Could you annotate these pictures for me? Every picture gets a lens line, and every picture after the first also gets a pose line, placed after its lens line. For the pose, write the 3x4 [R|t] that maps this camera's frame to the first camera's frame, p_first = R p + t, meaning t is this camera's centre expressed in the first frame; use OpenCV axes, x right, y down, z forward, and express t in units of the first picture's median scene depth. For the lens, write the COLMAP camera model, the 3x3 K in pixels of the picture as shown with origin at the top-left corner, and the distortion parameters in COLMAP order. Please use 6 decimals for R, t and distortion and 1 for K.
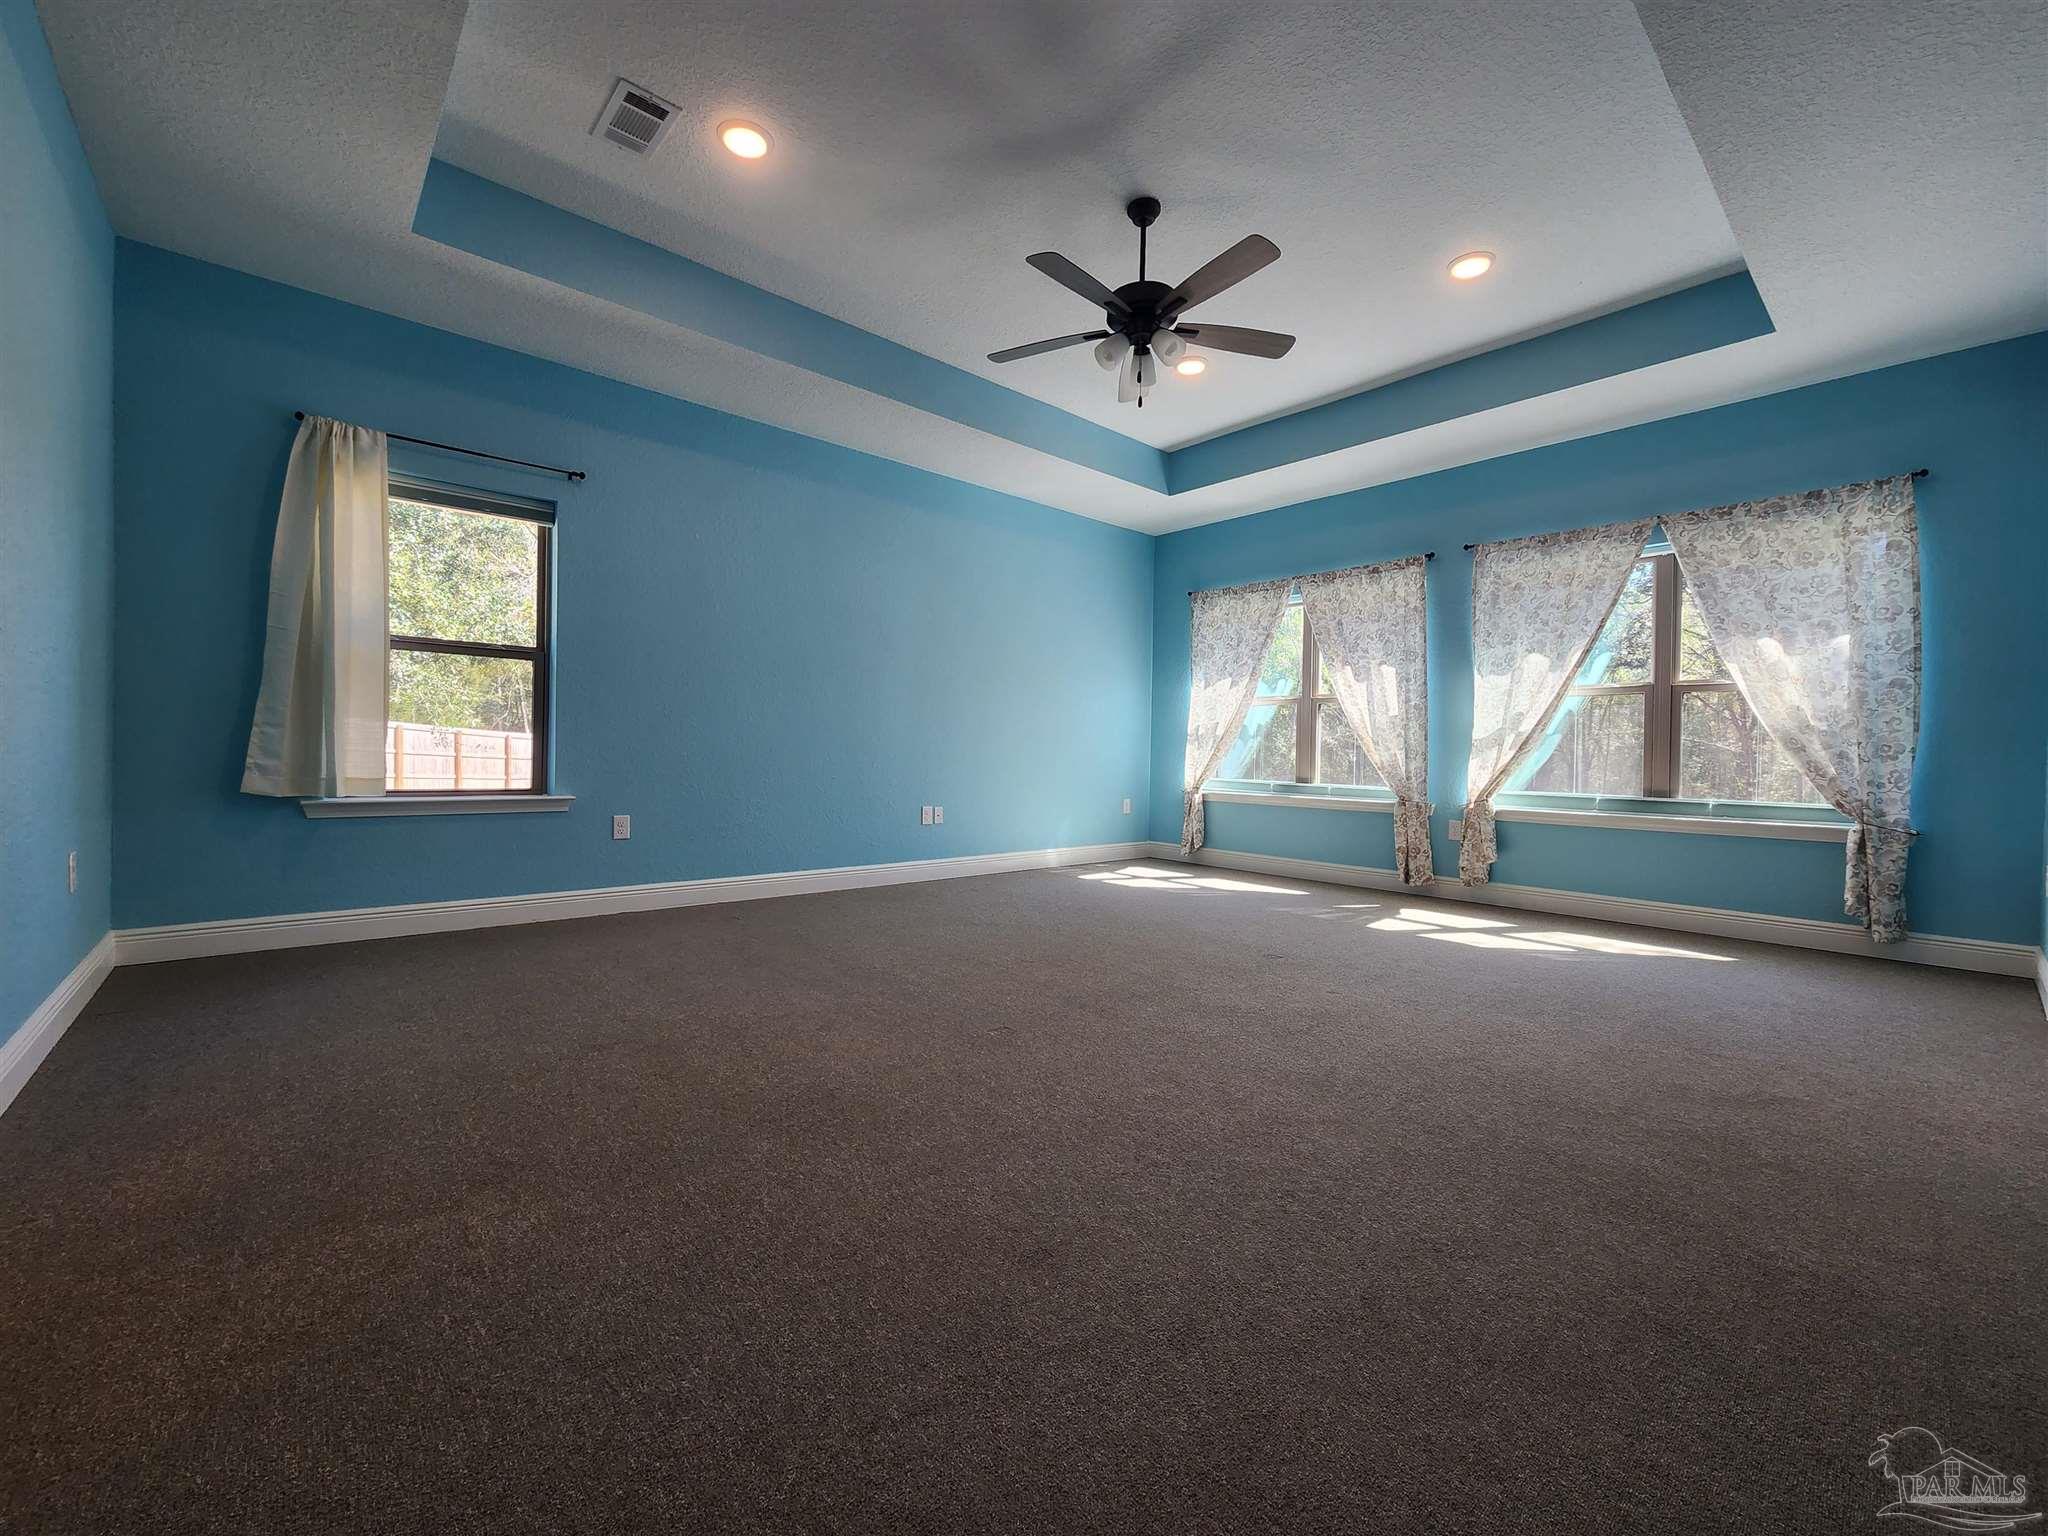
lens RADIAL K [[834.1, 0, 1016.5], [0, 834.1, 757.4], [0, 0, 1]] dist [0.003432, -0.004439]
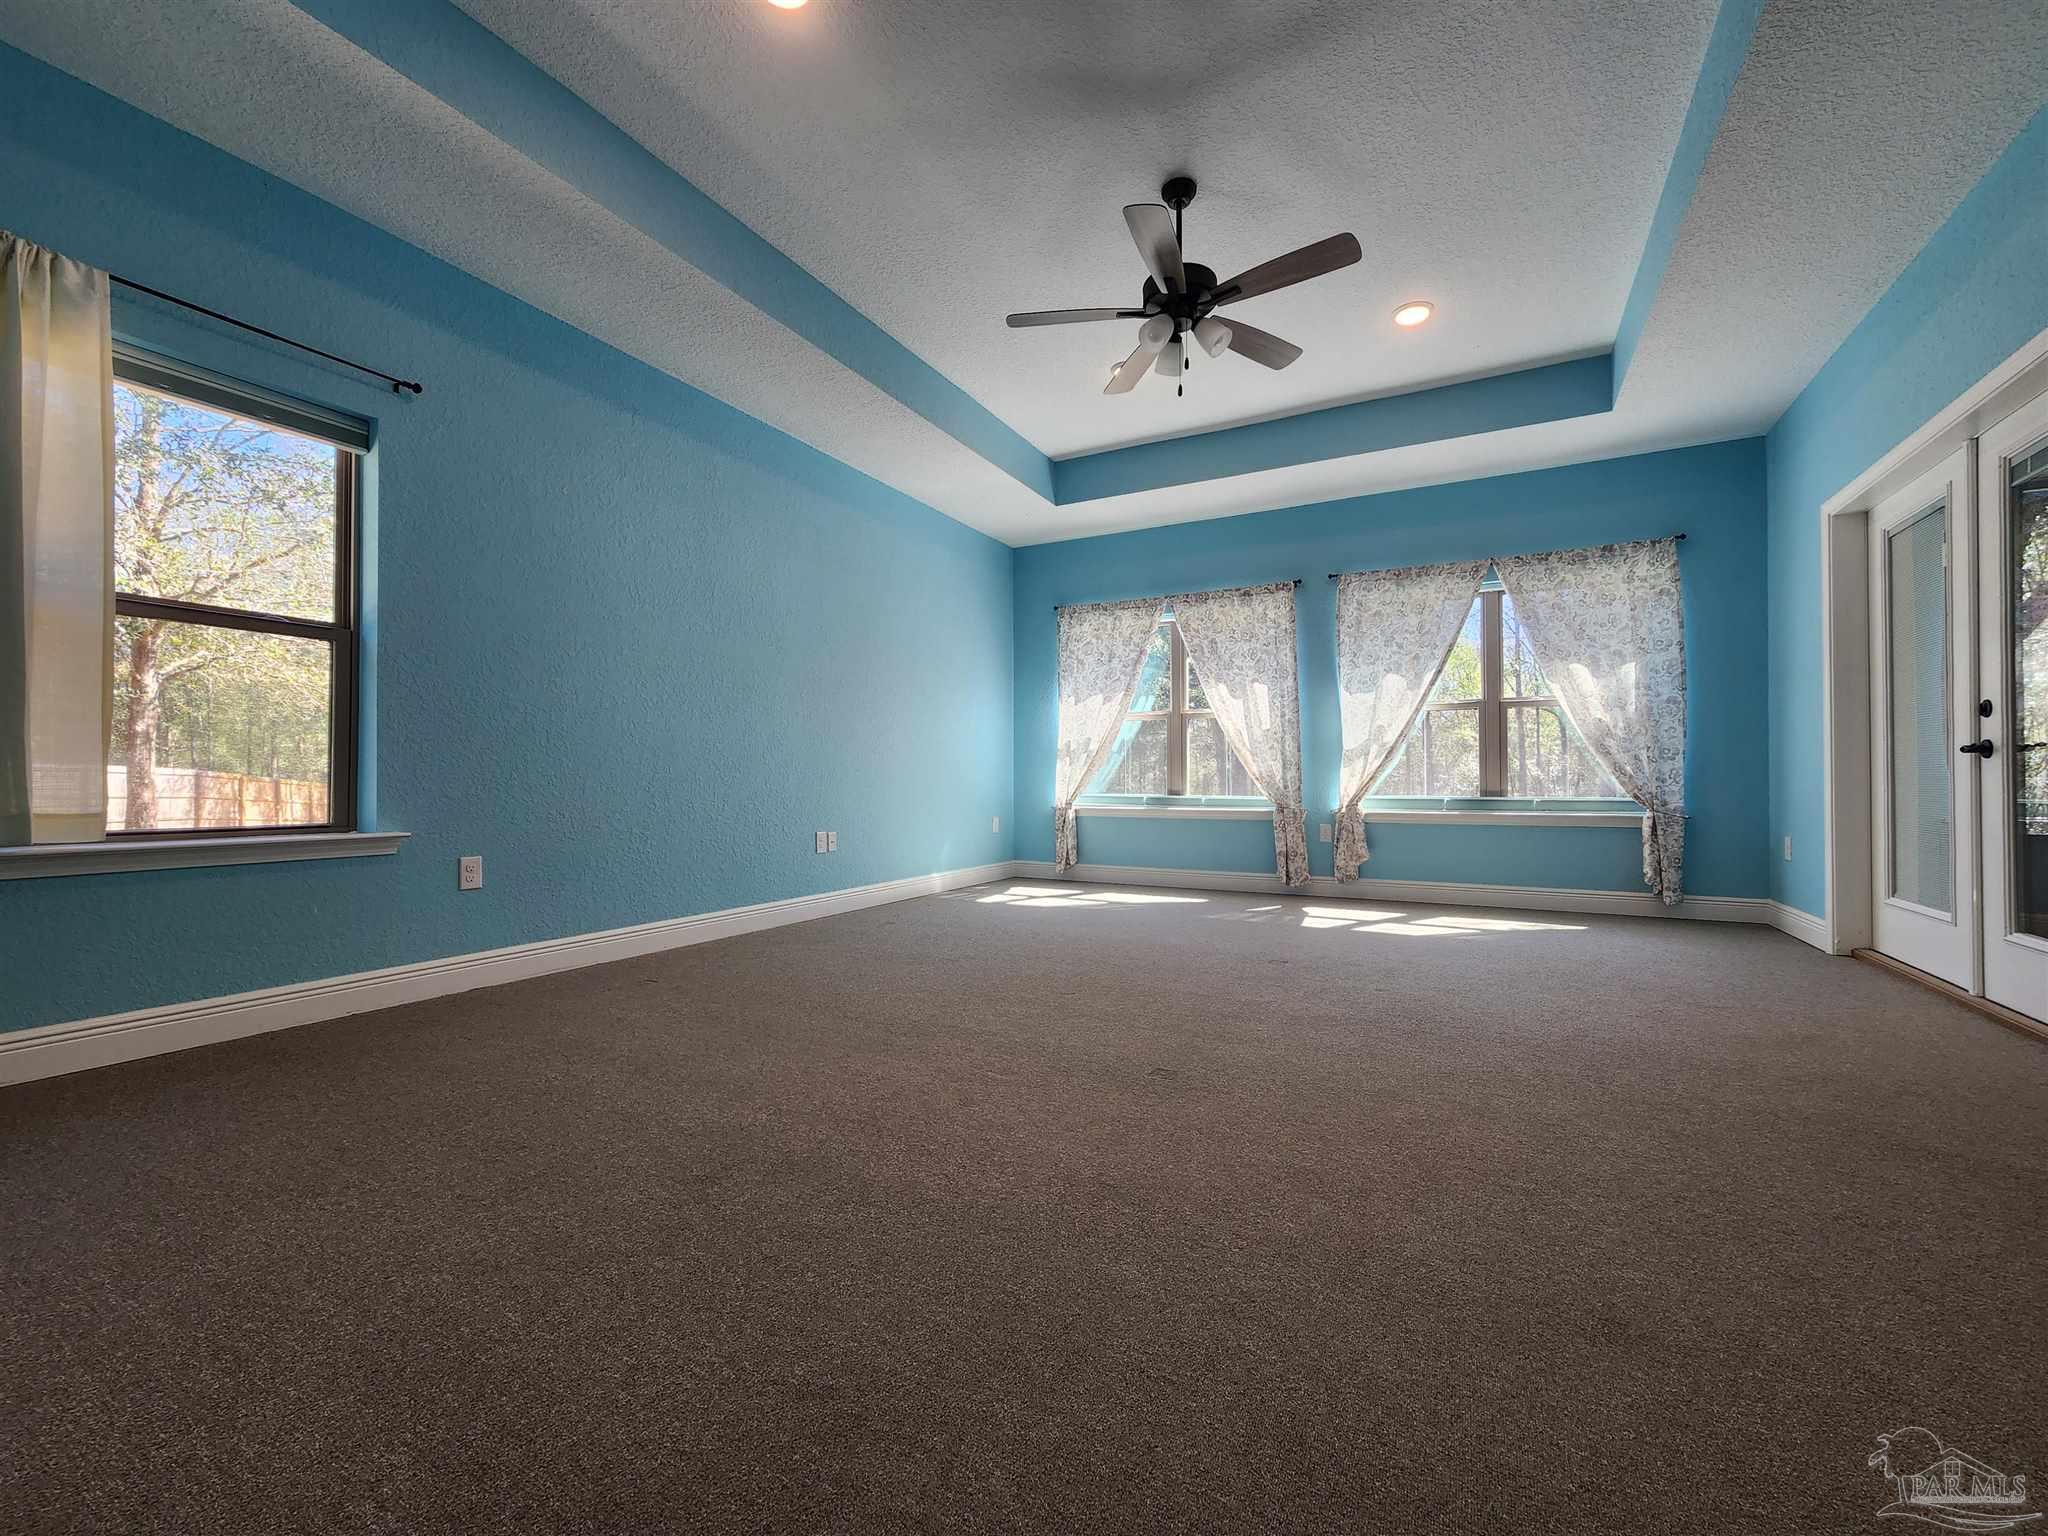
lens RADIAL K [[834.1, 0, 1045.4], [0, 834.1, 767.3], [0, 0, 1]] dist [0.003432, -0.004439]
pose [[0.935771, -0.013907, 0.352333, -0.265885], [0.020040, 0.999704, -0.013765, 0.011111], [-0.352038, 0.019942, 0.935773, 0.135919]]
